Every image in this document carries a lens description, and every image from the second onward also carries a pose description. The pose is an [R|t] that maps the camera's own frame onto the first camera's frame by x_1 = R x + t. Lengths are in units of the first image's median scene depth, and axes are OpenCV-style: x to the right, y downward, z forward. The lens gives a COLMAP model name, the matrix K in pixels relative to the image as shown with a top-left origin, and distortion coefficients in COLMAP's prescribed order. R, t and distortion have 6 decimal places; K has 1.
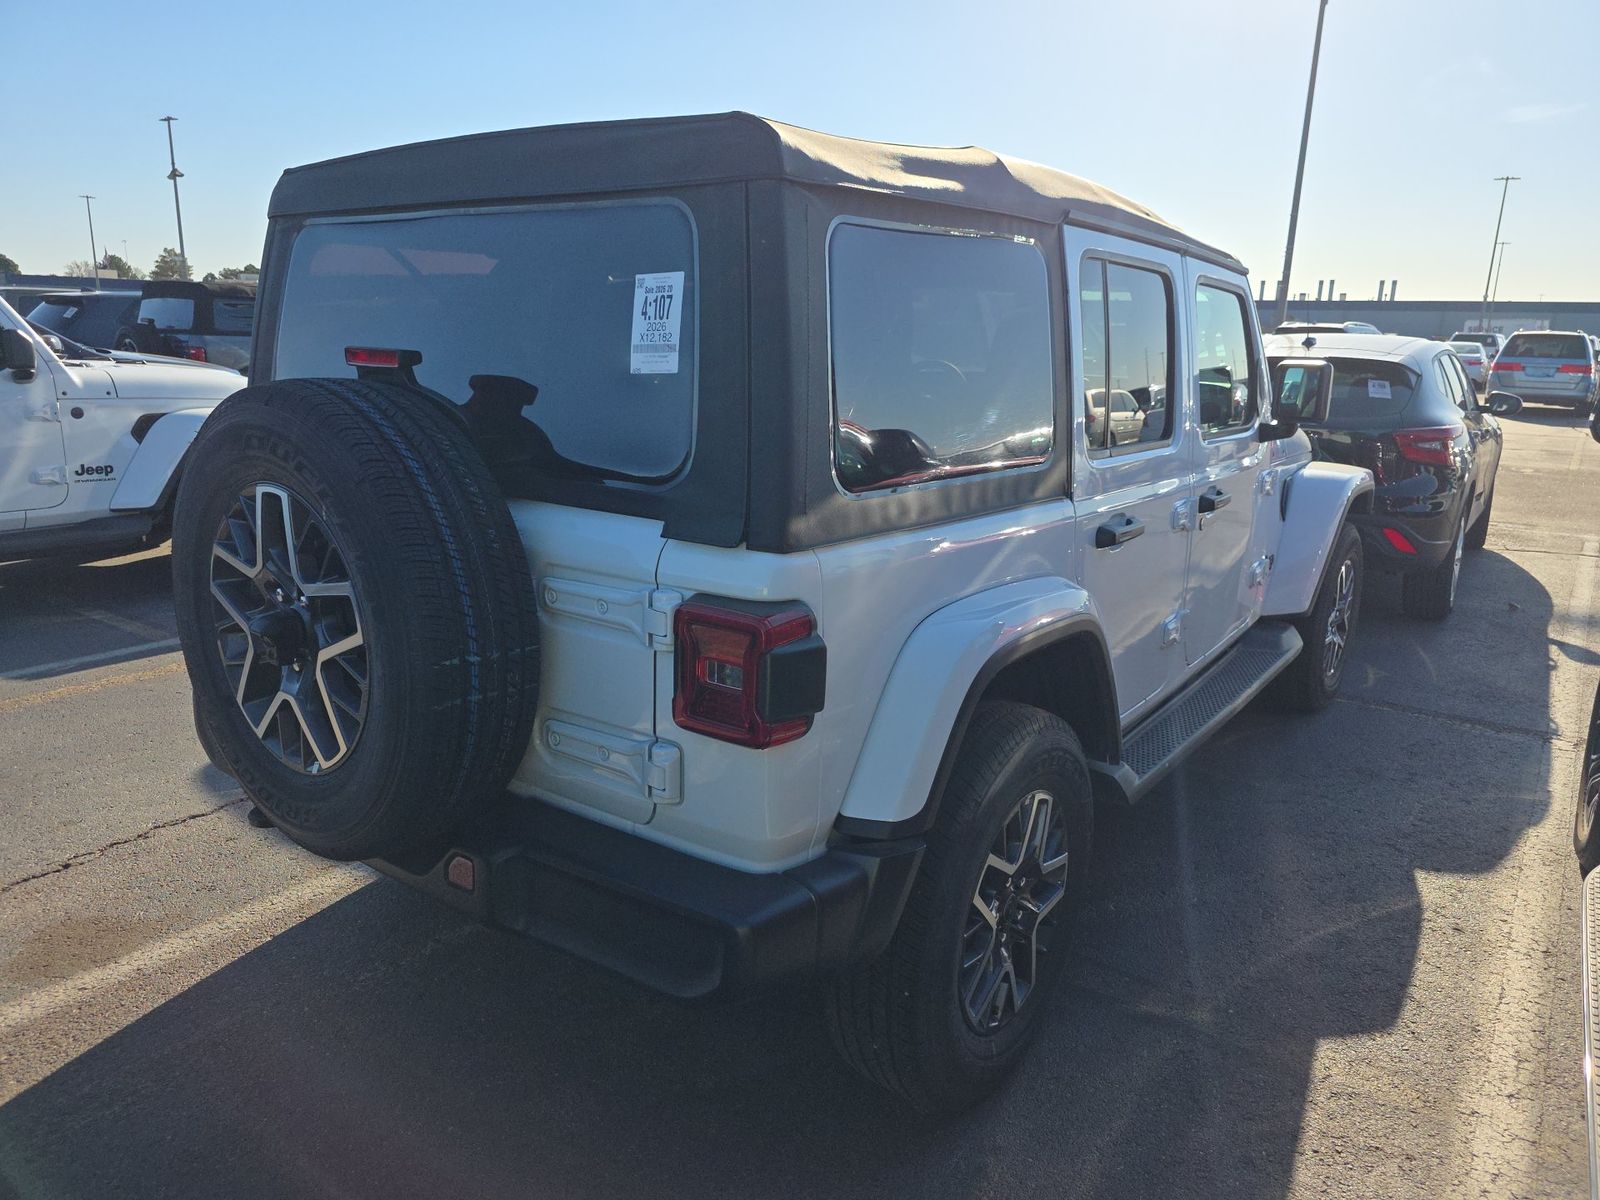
lens RADIAL K [[1106.2, 0, 792.1], [0, 1106.2, 605.5], [0, 0, 1]] dist [0.033297, -0.026106]
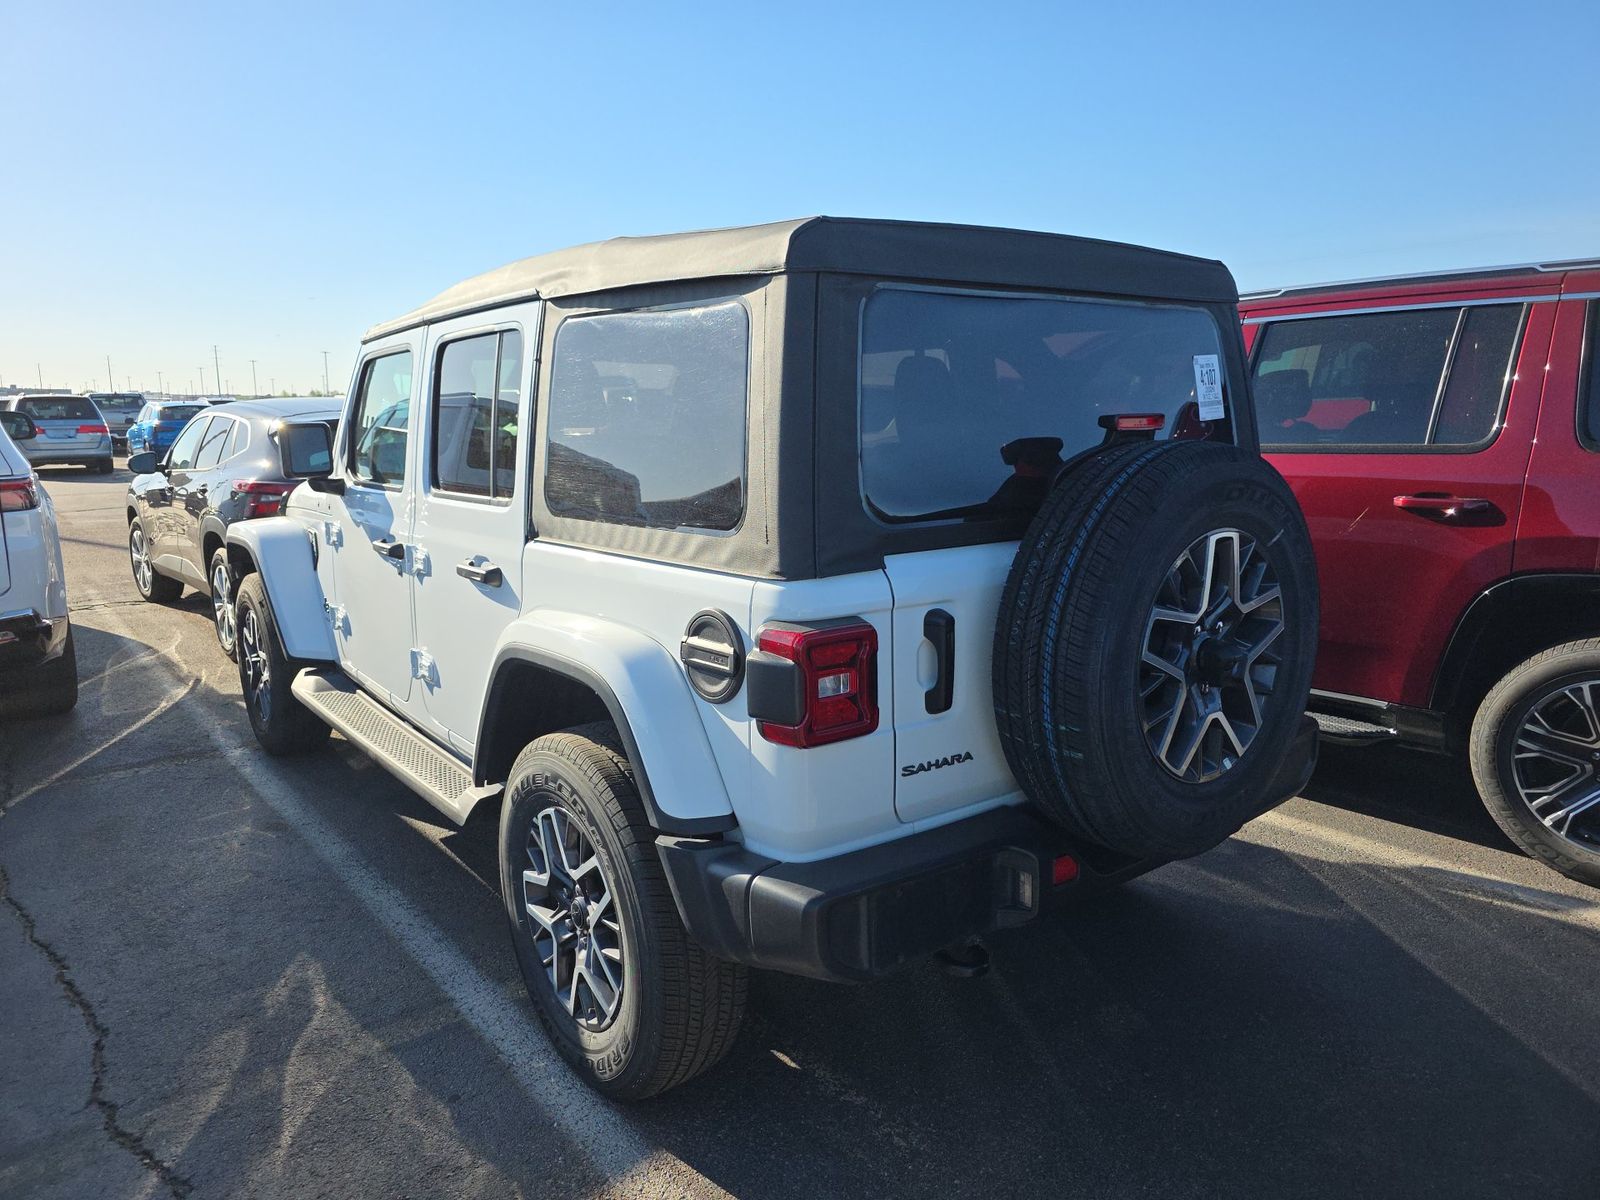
lens RADIAL K [[1088.7, 0, 818.4], [0, 1088.7, 597.6], [0, 0, 1]] dist [0.072500, -0.074882]
pose [[0.239362, -0.196198, 0.950901, -1.685191], [0.251379, 0.958500, 0.134489, -0.303884], [-0.937824, 0.206845, 0.278749, 1.098937]]
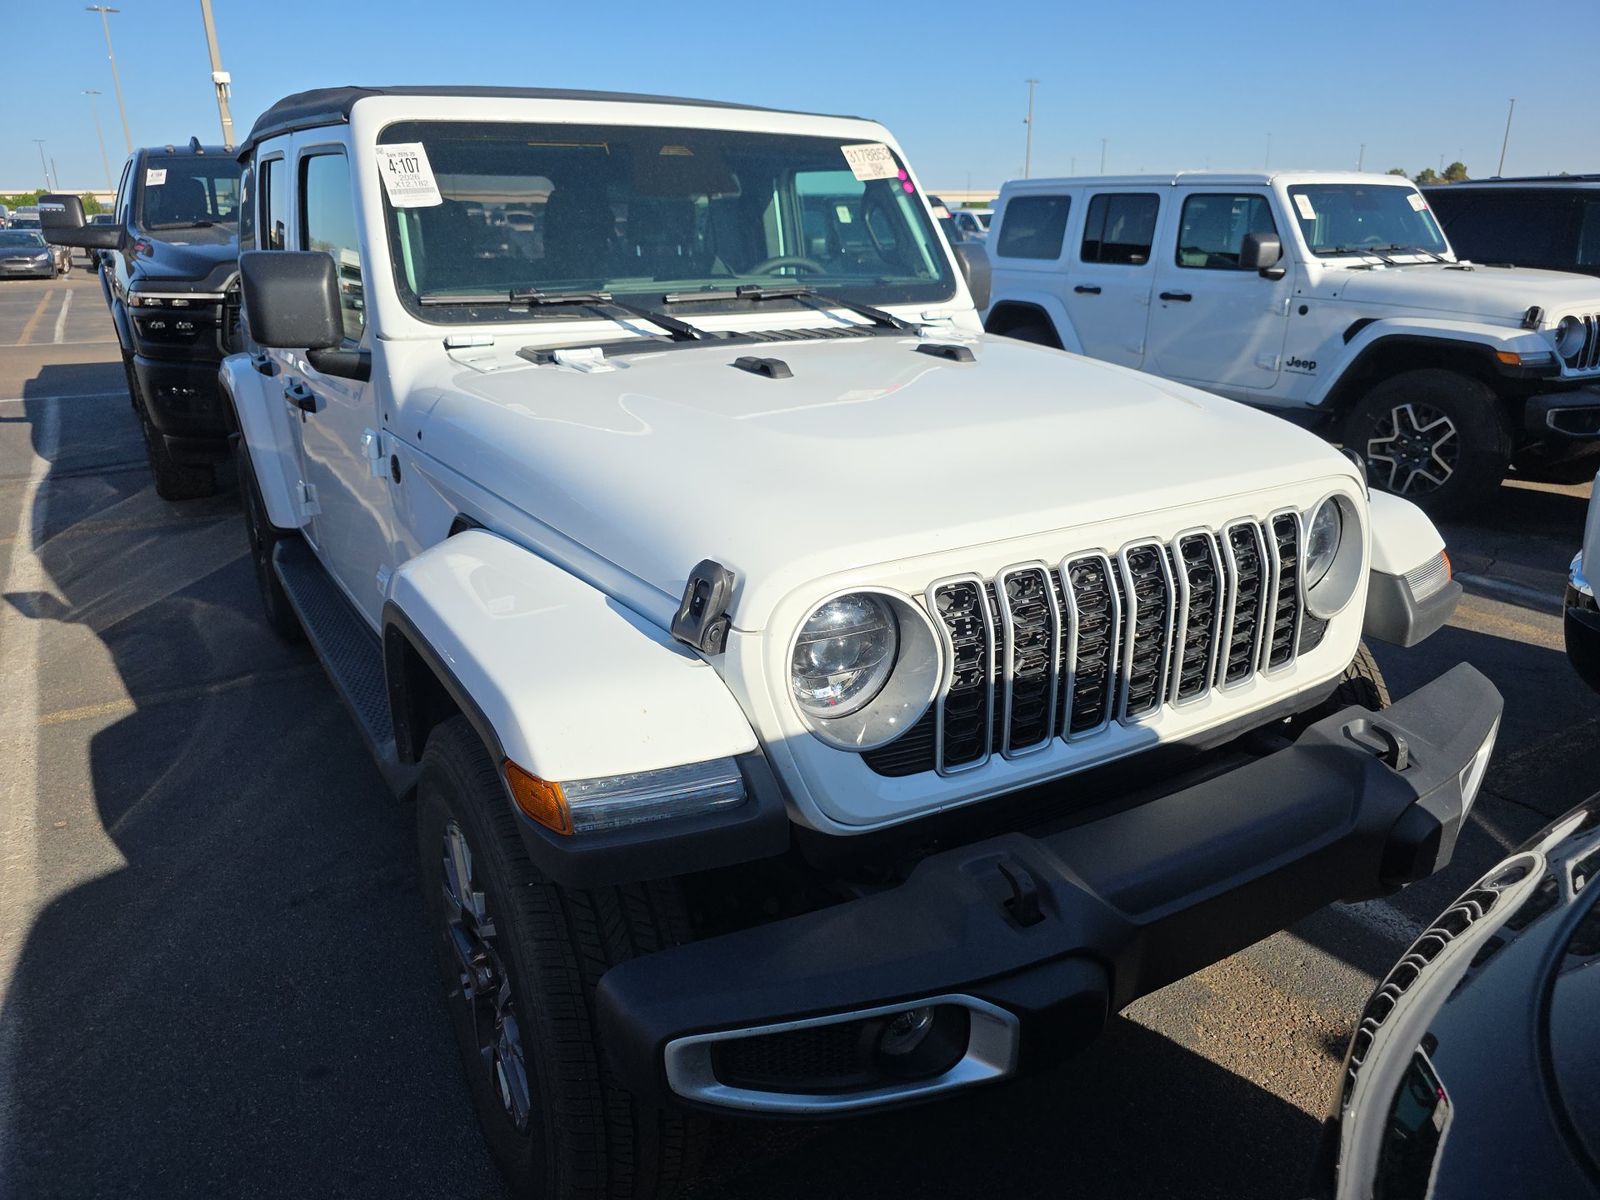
lens RADIAL K [[1106.2, 0, 792.1], [0, 1106.2, 605.5], [0, 0, 1]] dist [0.033297, -0.026106]
pose [[-0.396712, 0.285630, -0.872373, 1.939452], [-0.227035, 0.890299, 0.394744, -0.725632], [0.889424, 0.354659, -0.288344, 3.019732]]
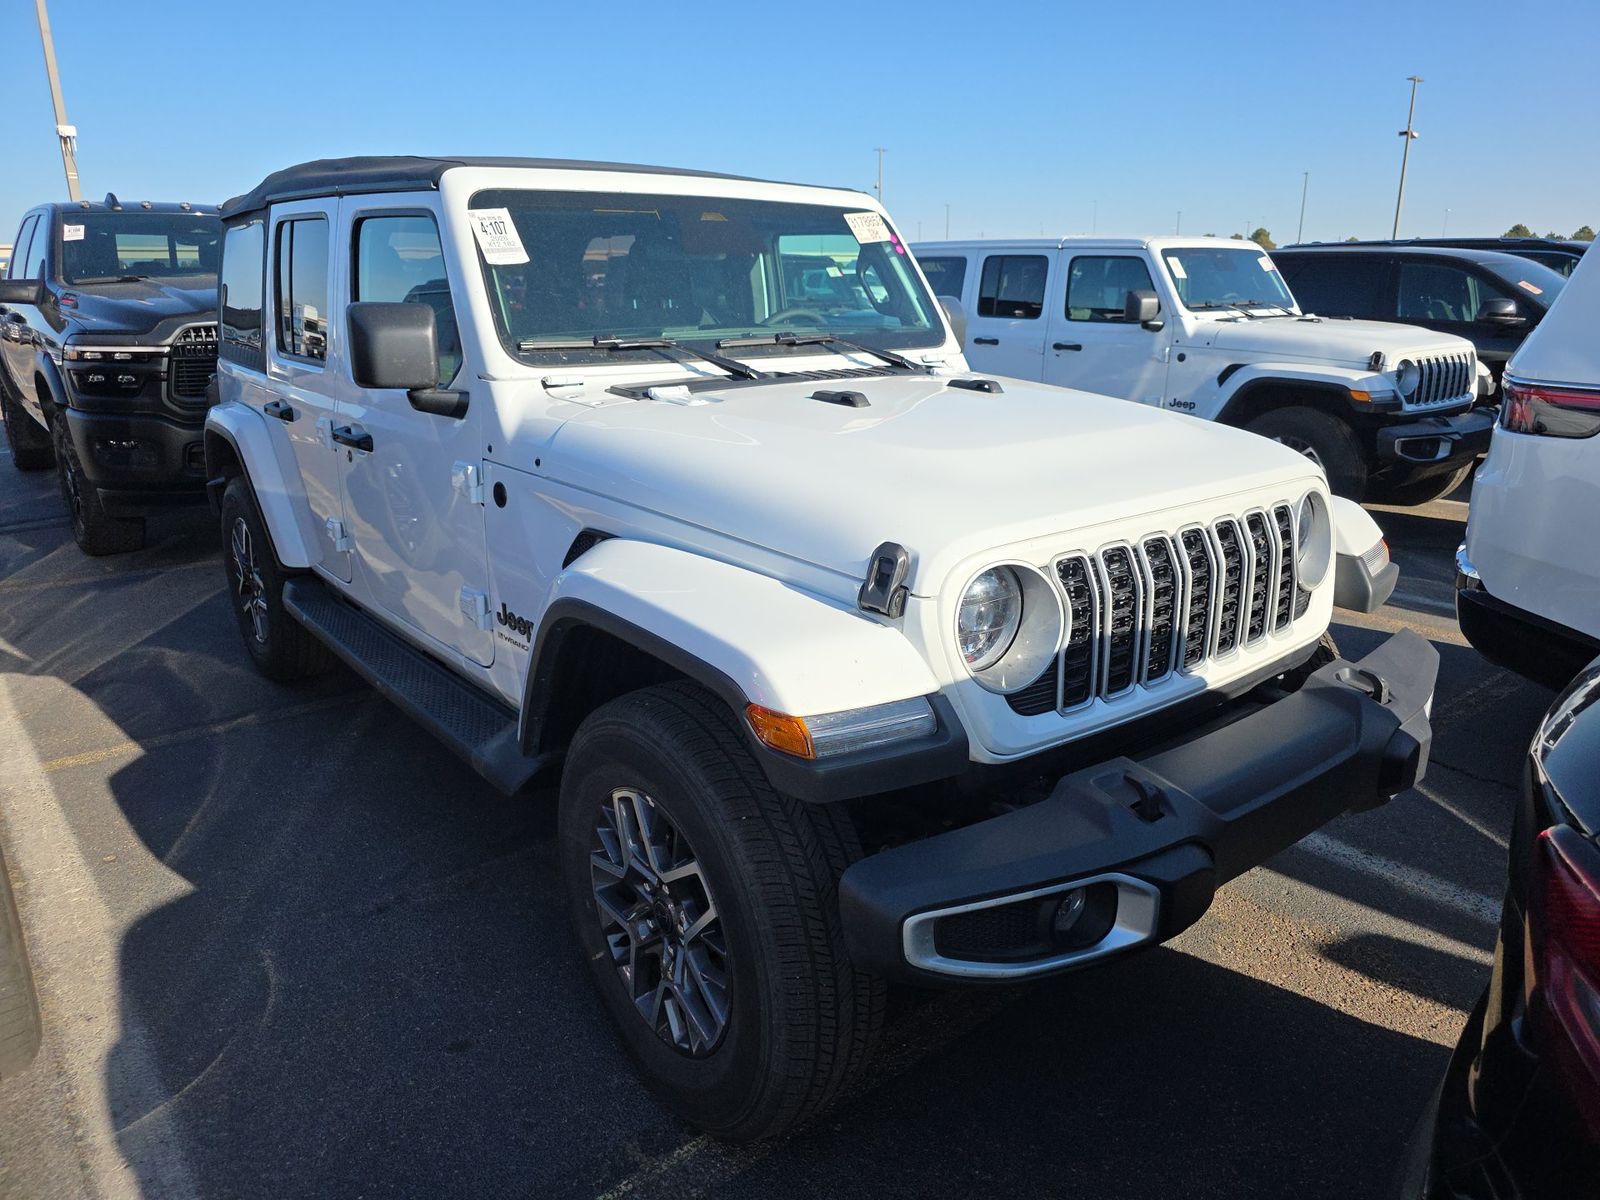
lens RADIAL K [[1099.9, 0, 804.0], [0, 1099.9, 588.0], [0, 0, 1]] dist [0.055710, -0.050120]
pose [[-0.269487, 0.243124, -0.931809, 2.205981], [-0.238324, 0.920669, 0.309143, -0.677967], [0.933048, 0.305383, -0.190166, 2.858410]]
